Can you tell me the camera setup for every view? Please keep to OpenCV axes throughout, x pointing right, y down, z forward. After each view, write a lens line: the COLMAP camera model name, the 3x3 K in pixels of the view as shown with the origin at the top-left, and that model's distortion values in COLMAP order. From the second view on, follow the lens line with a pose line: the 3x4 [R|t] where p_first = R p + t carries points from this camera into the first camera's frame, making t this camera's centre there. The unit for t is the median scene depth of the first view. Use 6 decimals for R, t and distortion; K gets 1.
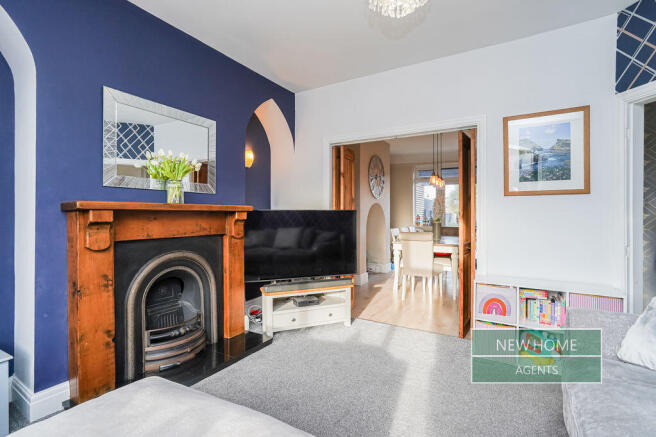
lens RADIAL K [[300.9, 0, 328.1], [0, 300.9, 216.5], [0, 0, 1]] dist [-0.012785, 0.005311]
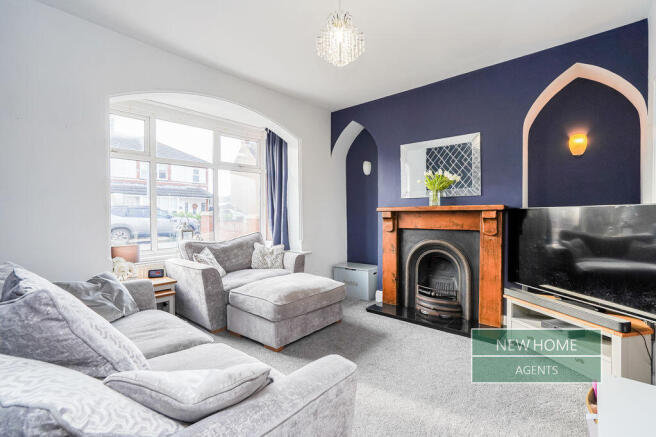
lens RADIAL K [[300.9, 0, 327.8], [0, 300.9, 220.4], [0, 0, 1]] dist [-0.012785, 0.005311]
pose [[-0.163658, 0.020551, -0.986303, 0.829144], [-0.001340, 0.999777, 0.021054, -0.003122], [0.986516, 0.004768, -0.163594, 0.596920]]
